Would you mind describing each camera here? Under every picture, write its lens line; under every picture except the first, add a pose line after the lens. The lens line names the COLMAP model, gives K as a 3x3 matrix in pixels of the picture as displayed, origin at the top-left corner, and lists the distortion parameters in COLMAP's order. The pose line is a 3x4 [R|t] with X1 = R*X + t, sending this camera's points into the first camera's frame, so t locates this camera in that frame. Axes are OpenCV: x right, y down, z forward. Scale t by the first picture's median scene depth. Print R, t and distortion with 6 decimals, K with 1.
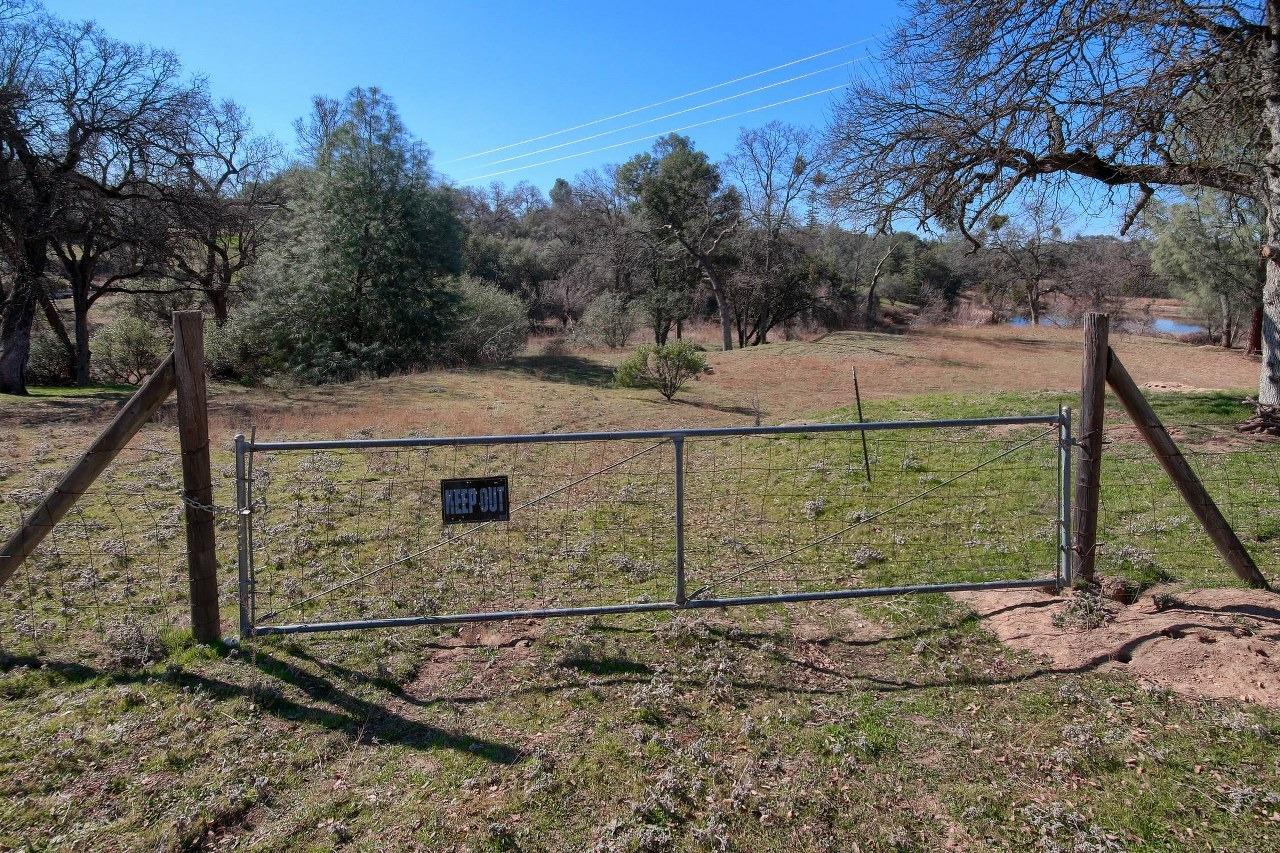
lens RADIAL K [[711.9, 0, 593.9], [0, 711.9, 325.8], [0, 0, 1]] dist [0.002726, -0.001546]
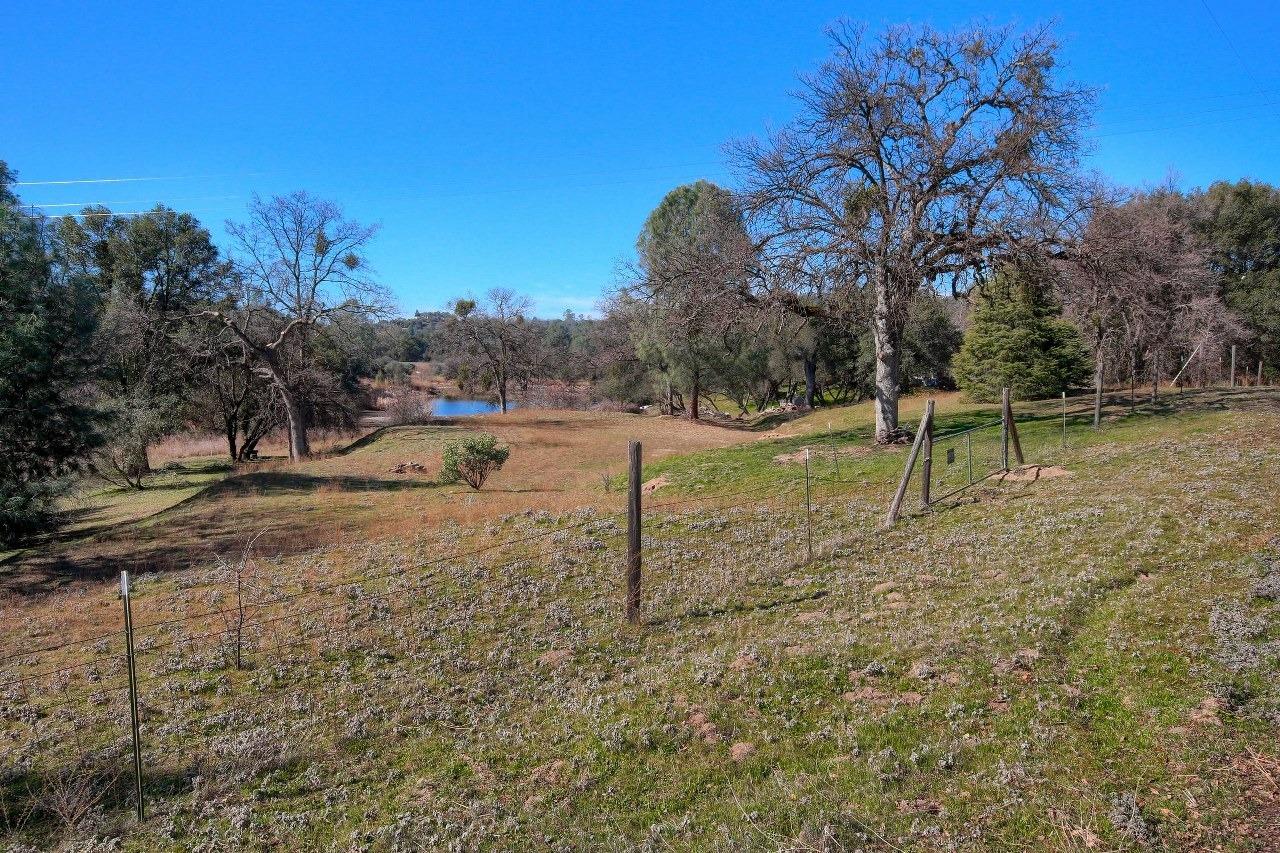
lens RADIAL K [[934.7, 0, 649.4], [0, 934.7, 427.7], [0, 0, 1]] dist [0.024287, 0.003296]
pose [[0.645466, -0.077792, 0.759817, -0.465317], [0.075098, 0.996443, 0.038223, -0.015238], [-0.760088, 0.032389, 0.649012, -0.074774]]
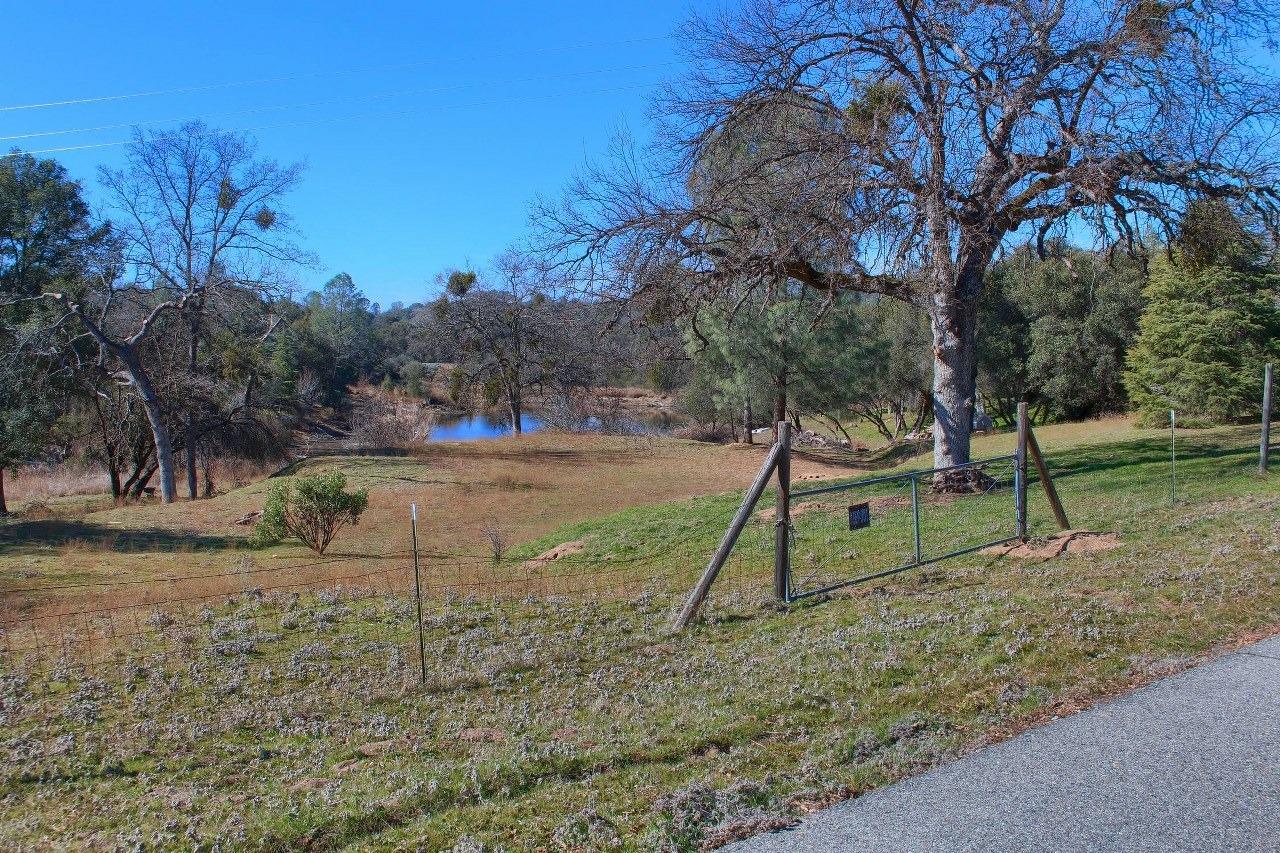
lens RADIAL K [[1396.6, 0, 618.4], [0, 1396.6, 424.5], [0, 0, 1]] dist [-0.108659, 0.000000]
pose [[0.749149, -0.053684, 0.660222, -0.341071], [0.070240, 0.997529, 0.001410, -0.004815], [-0.658667, 0.045318, 0.751069, -0.148879]]
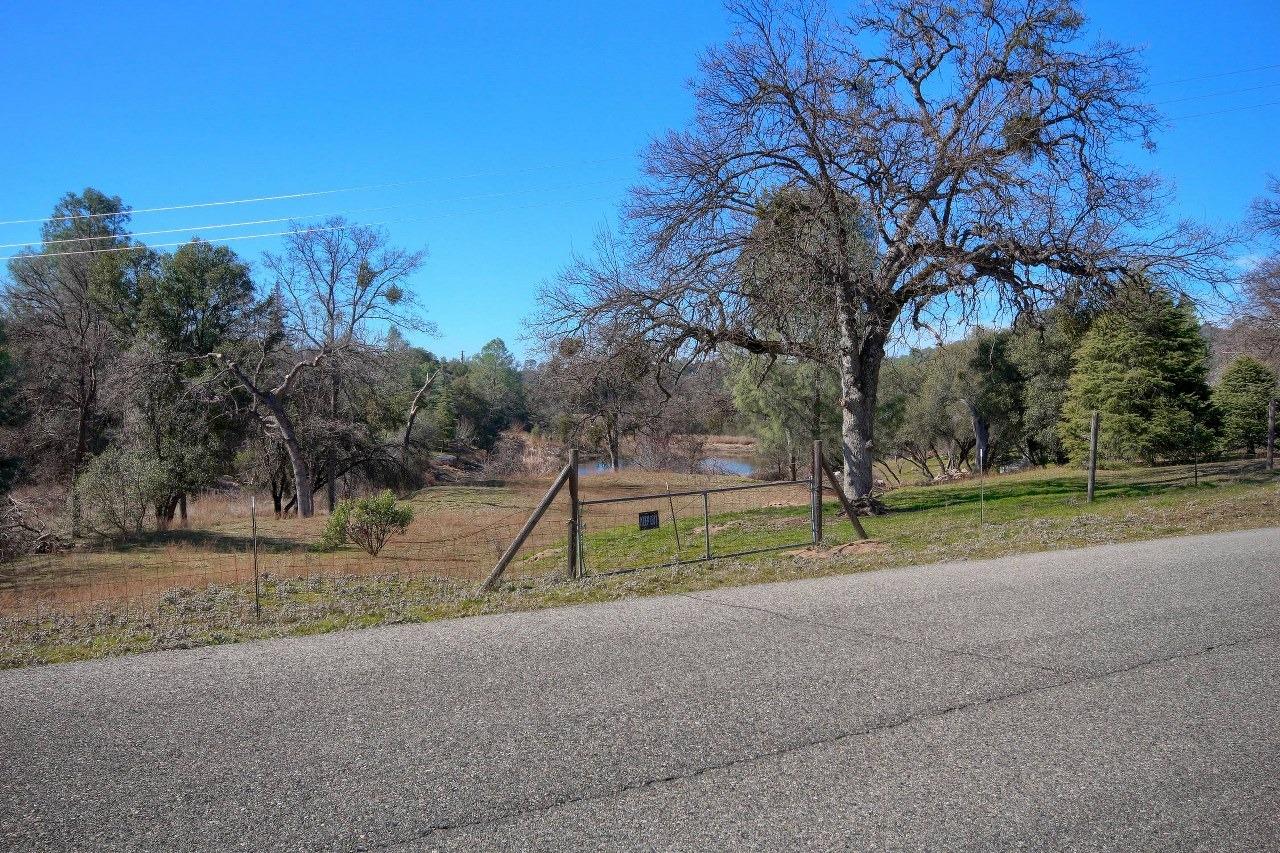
lens RADIAL K [[1192.0, 0, 630.9], [0, 1192.0, 430.2], [0, 0, 1]] dist [0.009361, 0.002941]
pose [[0.816067, -0.025633, 0.577389, -0.299689], [0.057571, 0.997653, -0.037079, 0.008887], [-0.575083, 0.063500, 0.815627, -0.274312]]
